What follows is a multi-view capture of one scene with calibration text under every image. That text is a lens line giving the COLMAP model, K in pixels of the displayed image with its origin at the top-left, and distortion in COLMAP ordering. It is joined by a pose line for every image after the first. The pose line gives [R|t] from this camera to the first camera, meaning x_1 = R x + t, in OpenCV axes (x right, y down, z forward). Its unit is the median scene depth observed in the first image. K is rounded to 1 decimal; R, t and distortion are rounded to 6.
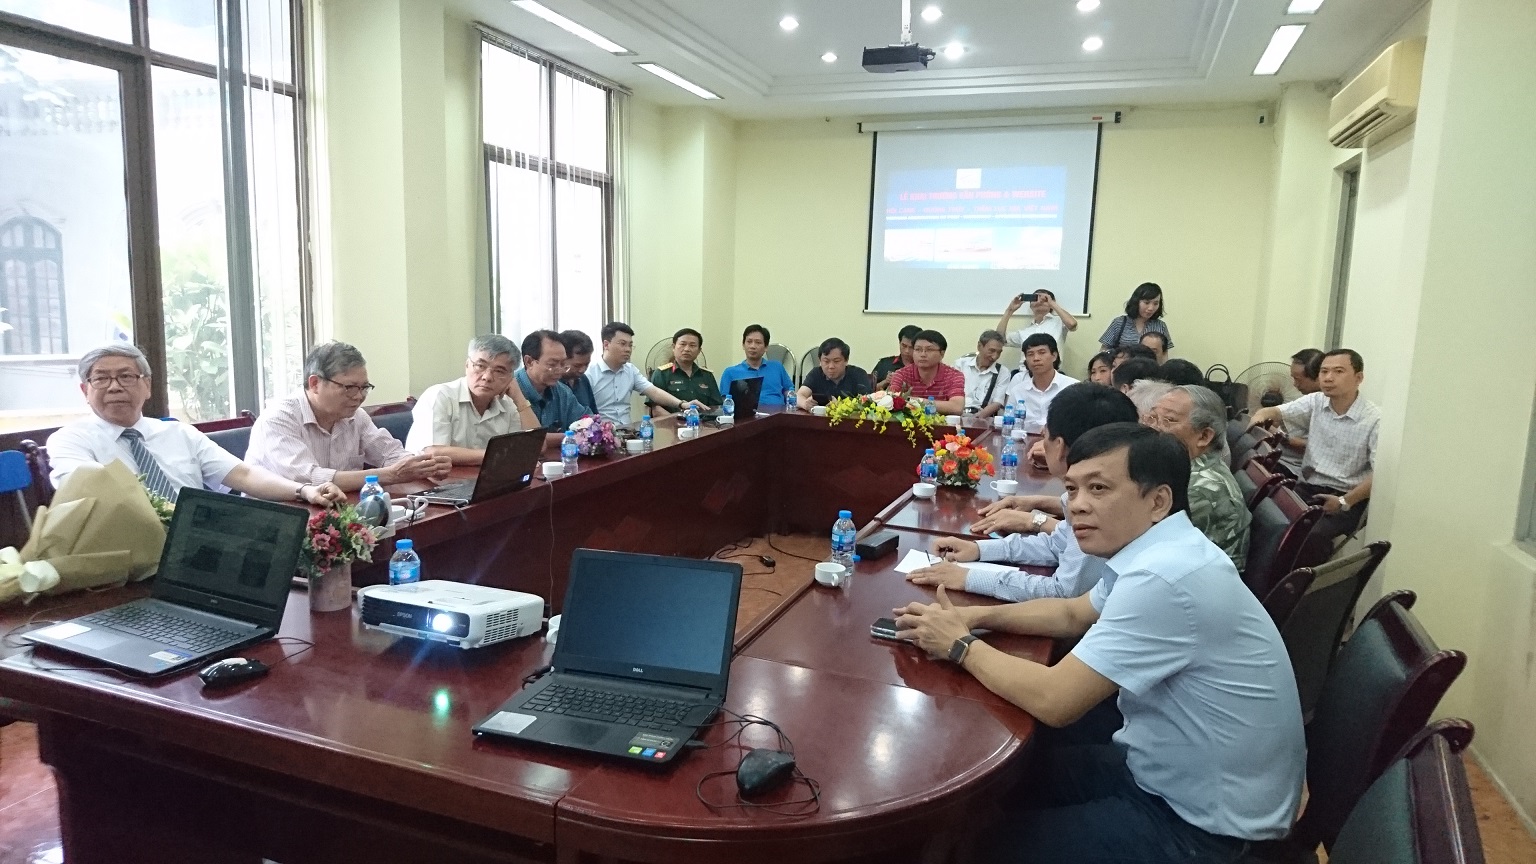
lens RADIAL K [[951.8, 0, 758.0], [0, 951.8, 437.9], [0, 0, 1]] dist [0.133266, -0.197592]
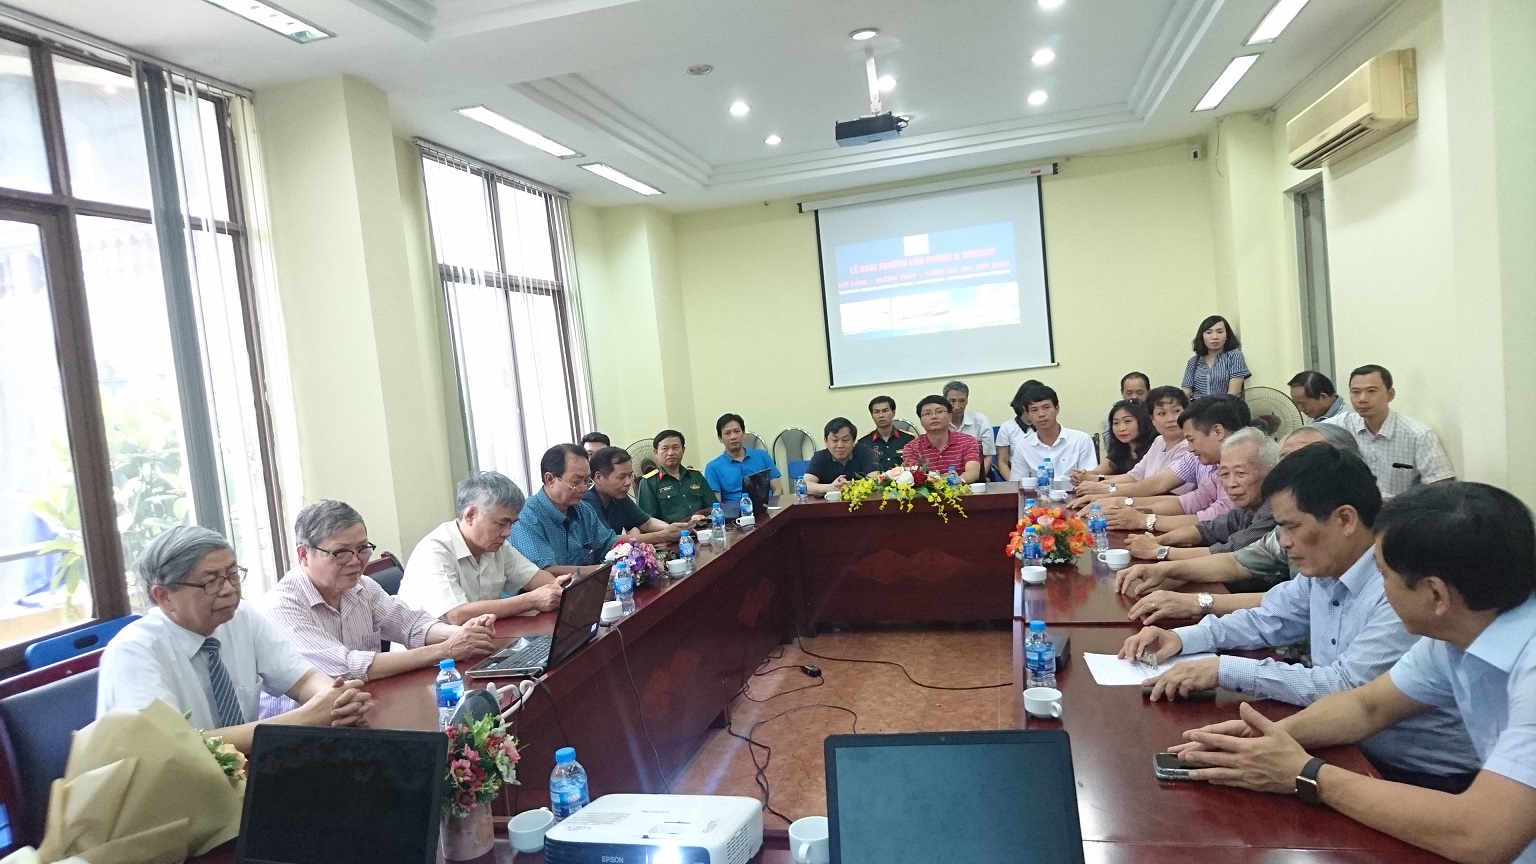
lens RADIAL K [[951.8, 0, 758.0], [0, 951.8, 437.9], [0, 0, 1]] dist [0.133266, -0.197592]
pose [[0.985790, -0.133642, 0.101778, -0.096652], [0.142116, 0.986521, -0.081118, -0.021114], [-0.089566, 0.094429, 0.991494, 0.071507]]
